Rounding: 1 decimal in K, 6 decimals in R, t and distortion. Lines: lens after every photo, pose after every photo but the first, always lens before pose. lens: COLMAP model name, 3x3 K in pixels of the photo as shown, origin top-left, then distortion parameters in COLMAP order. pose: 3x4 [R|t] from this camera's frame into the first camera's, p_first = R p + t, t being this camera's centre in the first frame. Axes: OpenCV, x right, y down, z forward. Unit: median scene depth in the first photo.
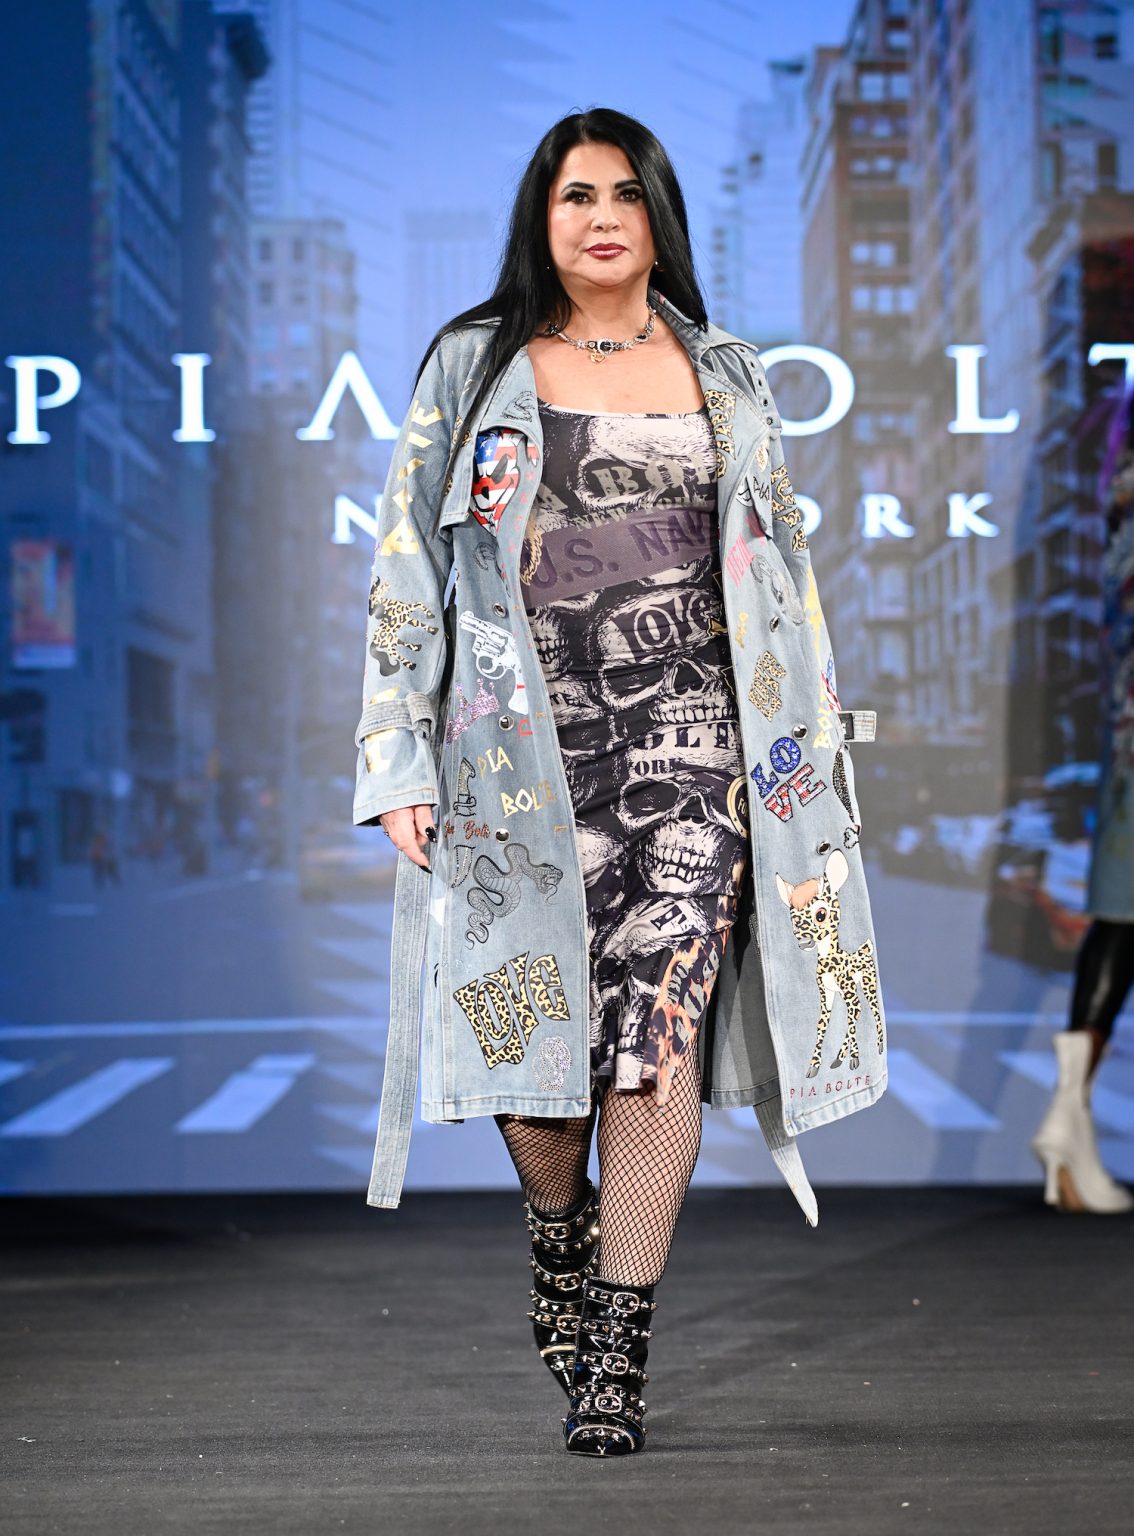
lens RADIAL K [[6246.0, 0, 567.0], [0, 6246.0, 768.0], [0, 0, 1]] dist [0.058092, -3.256594]
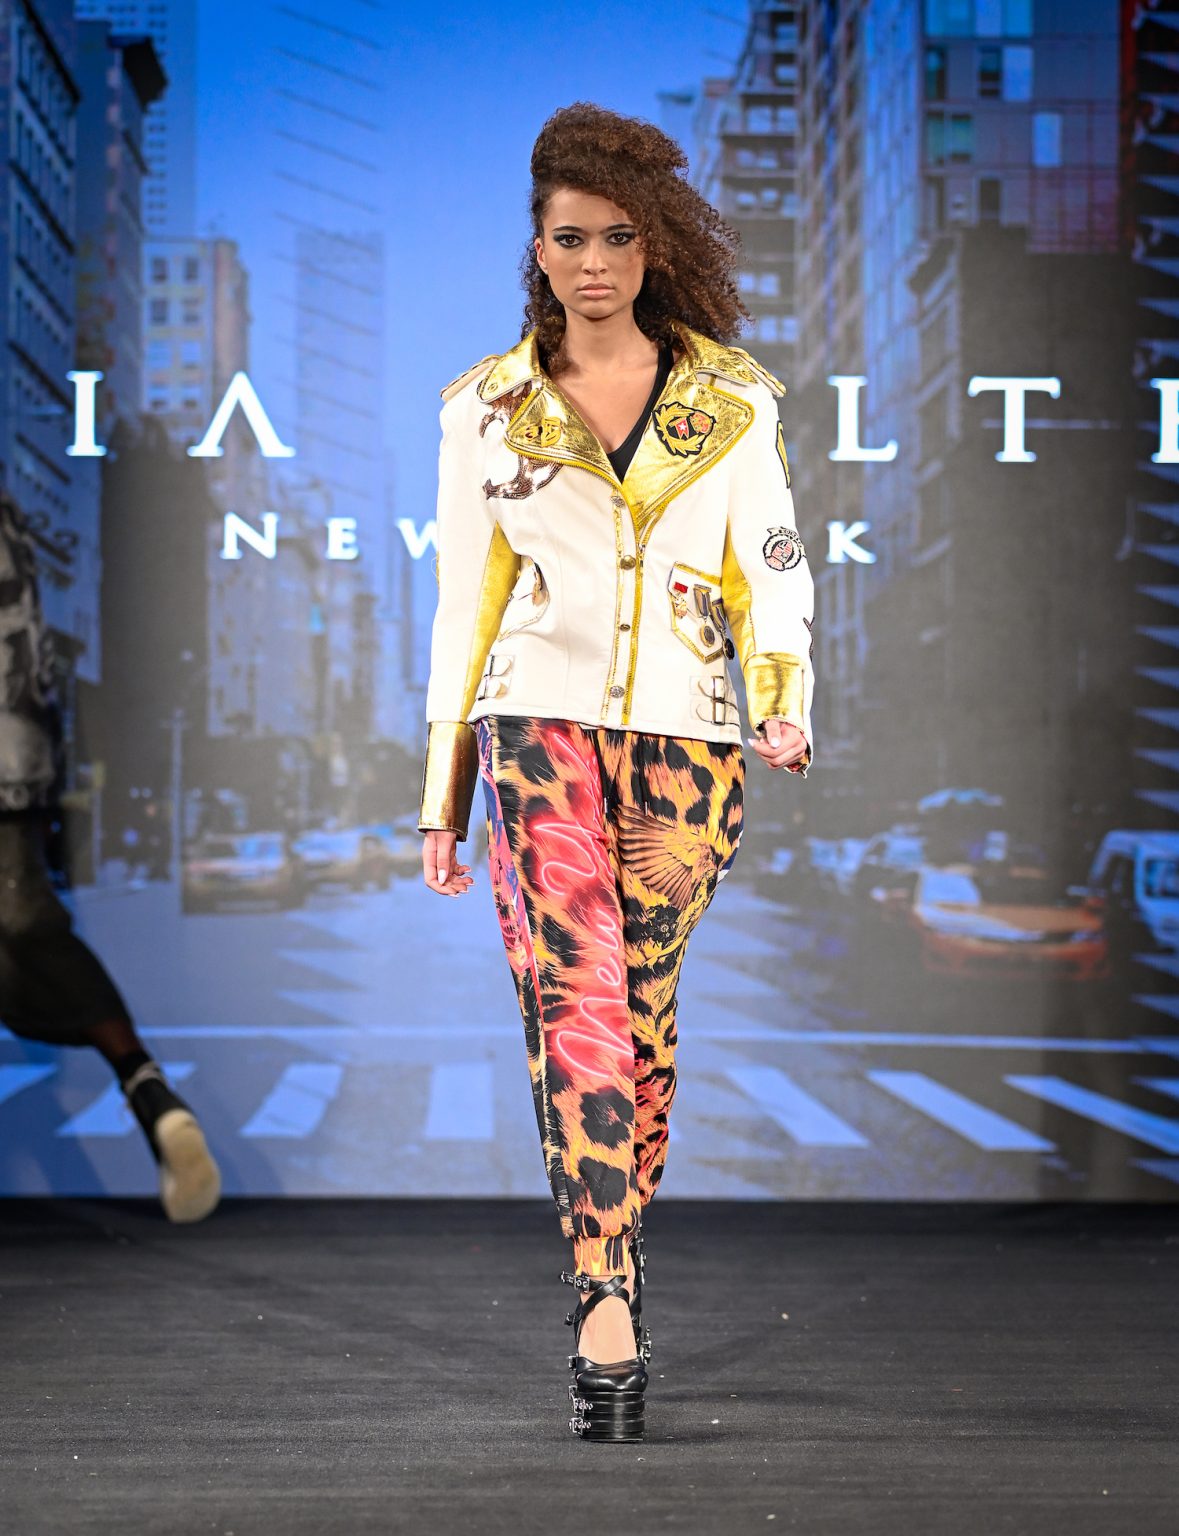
lens RADIAL K [[7409.2, 0, 589.5], [0, 7409.2, 768.0], [0, 0, 1]] dist [-0.034731, 0.010565]
pose [[0.999765, 0.016987, 0.013480, 0.006651], [-0.017006, 0.999854, 0.001335, -0.004610], [-0.013456, -0.001564, 0.999908, -0.202161]]
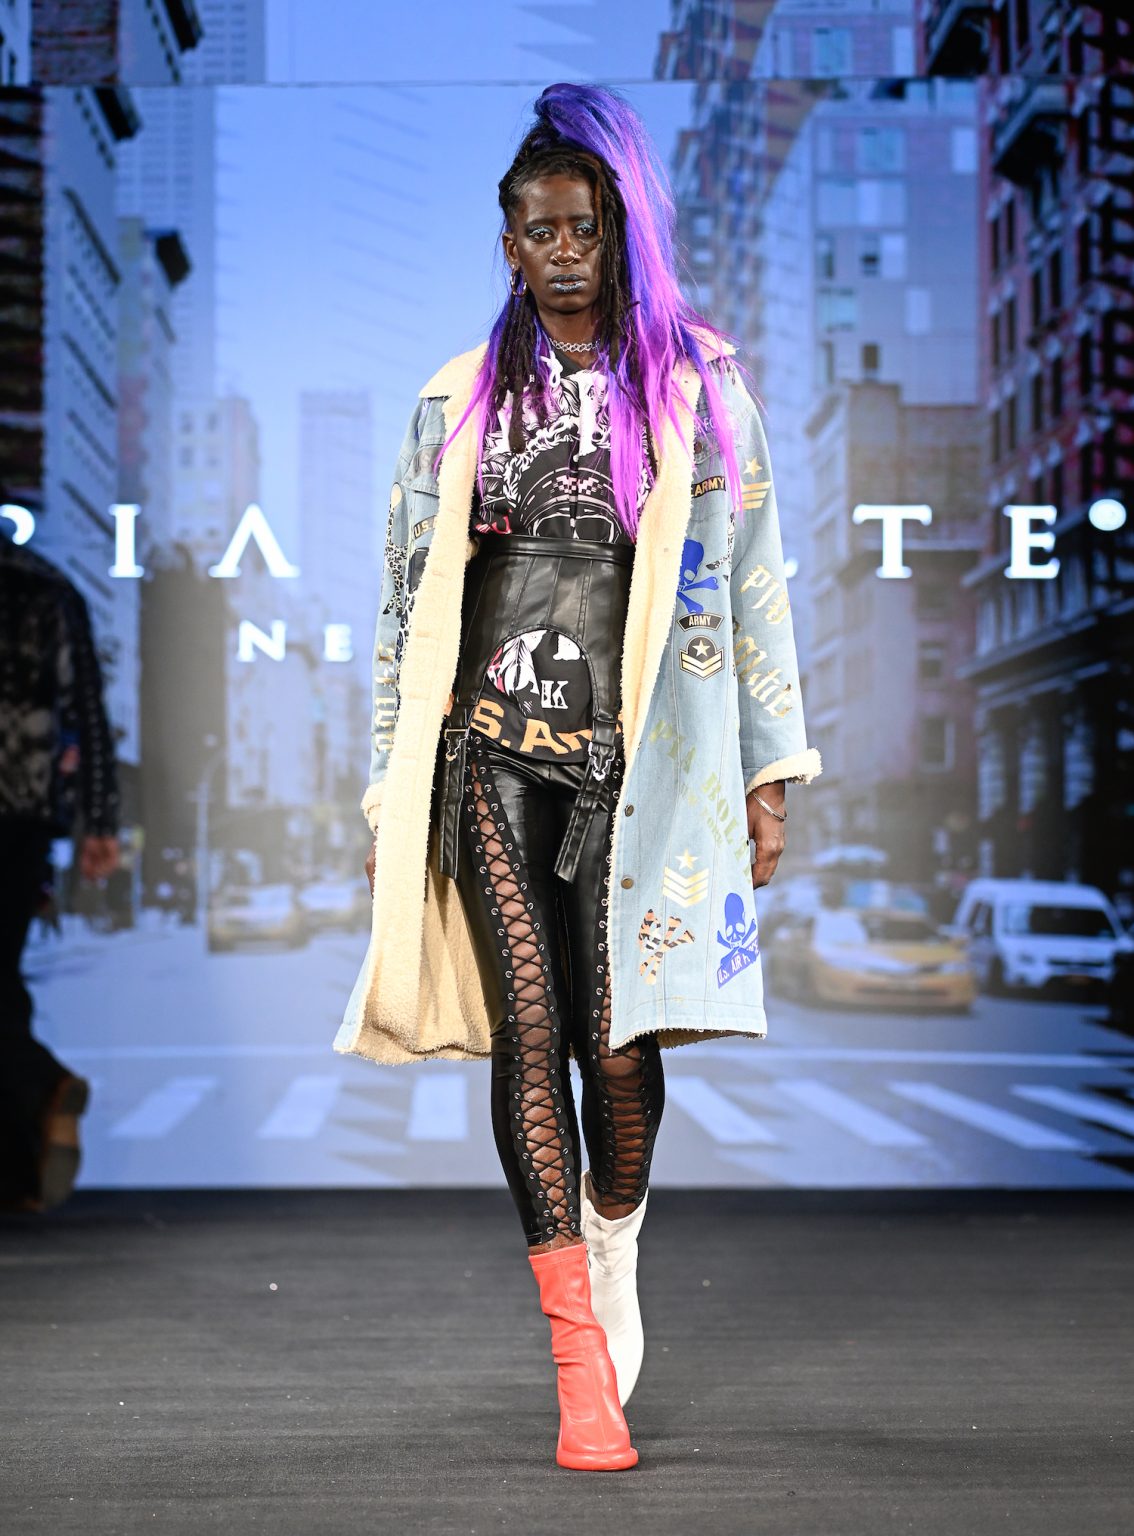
lens RADIAL K [[6246.0, 0, 567.0], [0, 6246.0, 768.0], [0, 0, 1]] dist [0.058092, -3.256594]
pose [[0.999790, 0.011224, 0.017160, 0.006283], [-0.011086, 0.999906, -0.008106, -0.005500], [-0.017249, 0.007914, 0.999820, -0.227318]]
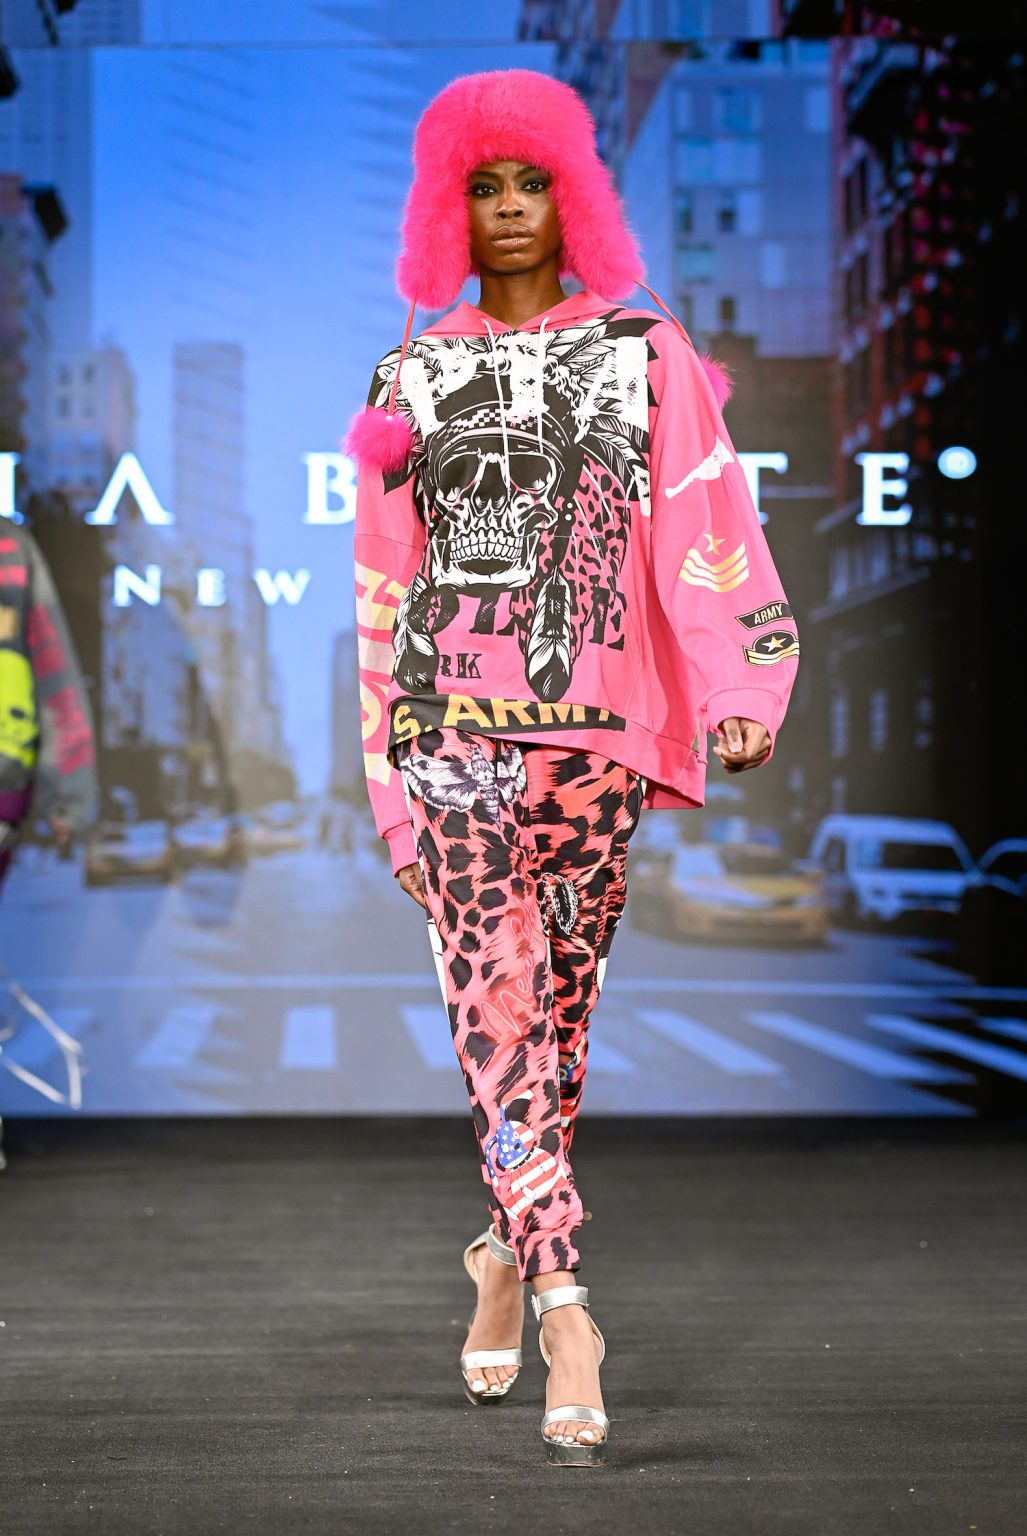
lens RADIAL K [[6285.8, 0, 513.5], [0, 6285.8, 768.0], [0, 0, 1]] dist [-0.036304, -0.551950]
pose [[0.999558, 0.010551, 0.027787, 0.008279], [-0.010648, 0.999938, 0.003324, -0.007715], [-0.027750, -0.003619, 0.999608, -0.273461]]
